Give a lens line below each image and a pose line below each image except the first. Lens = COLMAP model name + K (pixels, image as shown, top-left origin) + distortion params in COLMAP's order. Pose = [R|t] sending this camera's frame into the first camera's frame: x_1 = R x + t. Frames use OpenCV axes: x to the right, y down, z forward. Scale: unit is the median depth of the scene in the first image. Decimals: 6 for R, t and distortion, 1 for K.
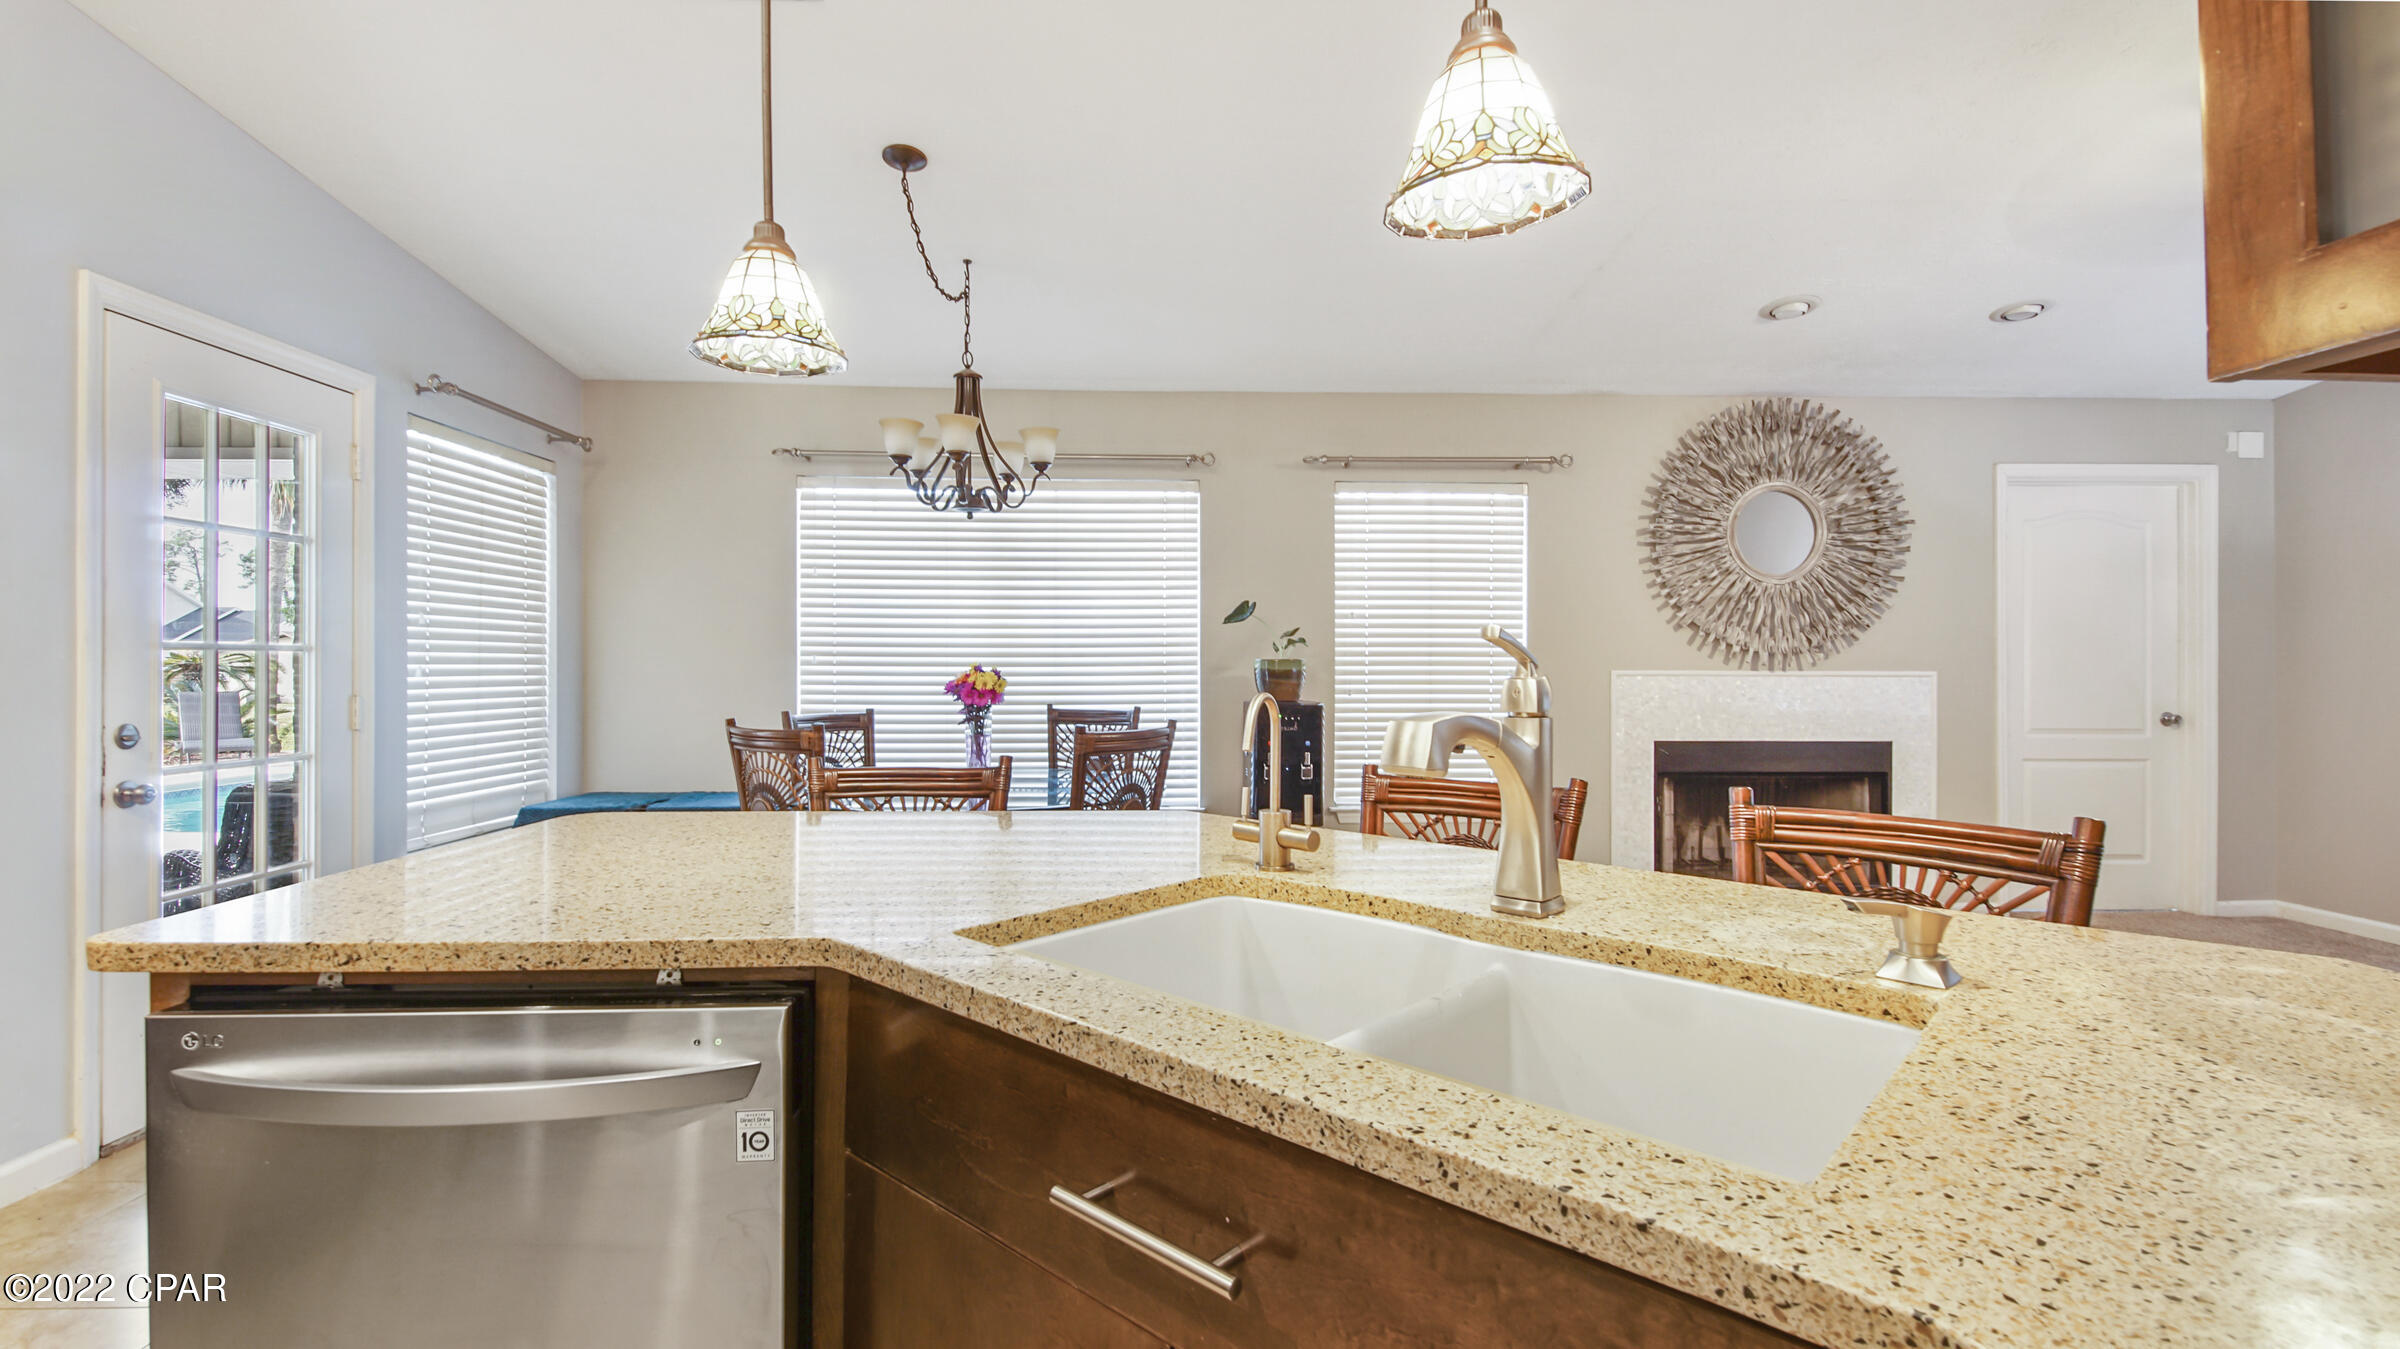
lens RADIAL K [[1077.1, 0, 1194.9], [0, 1077.1, 674.1], [0, 0, 1]] dist [0.013678, -0.007937]
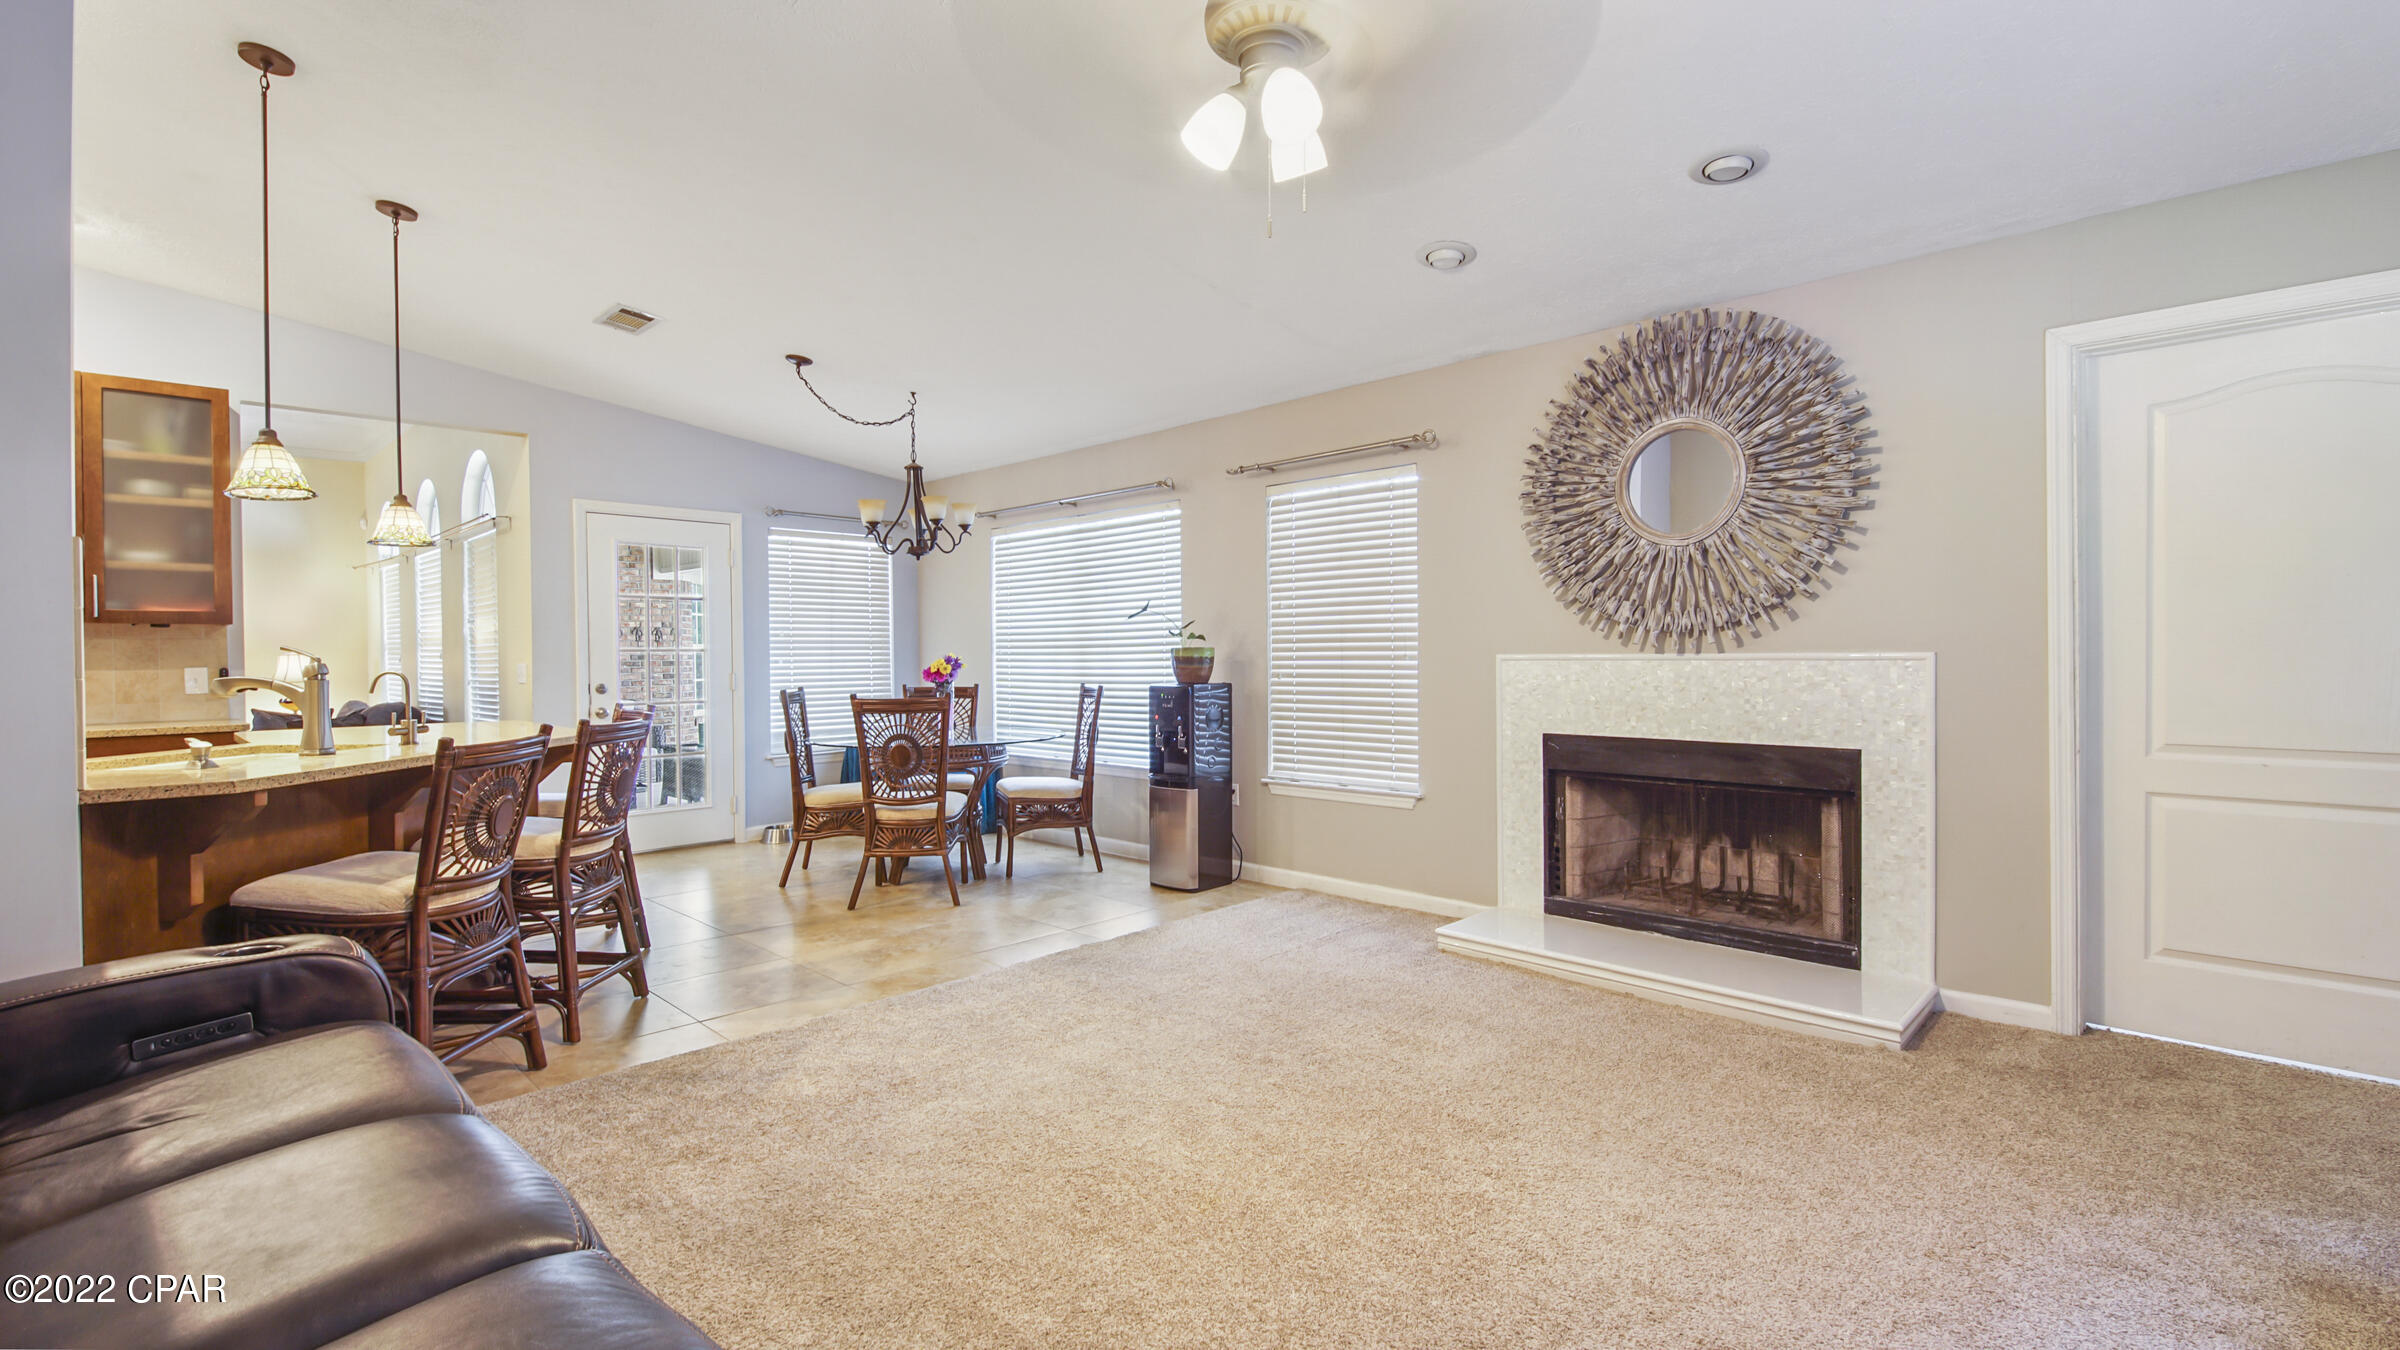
lens RADIAL K [[1077.1, 0, 1190.3], [0, 1077.1, 659.6], [0, 0, 1]] dist [0.013678, -0.007937]
pose [[0.679321, -0.004507, -0.733827, 0.882501], [0.005328, 0.999985, -0.001209, 0.000858], [0.733822, -0.003088, 0.679335, 0.185483]]
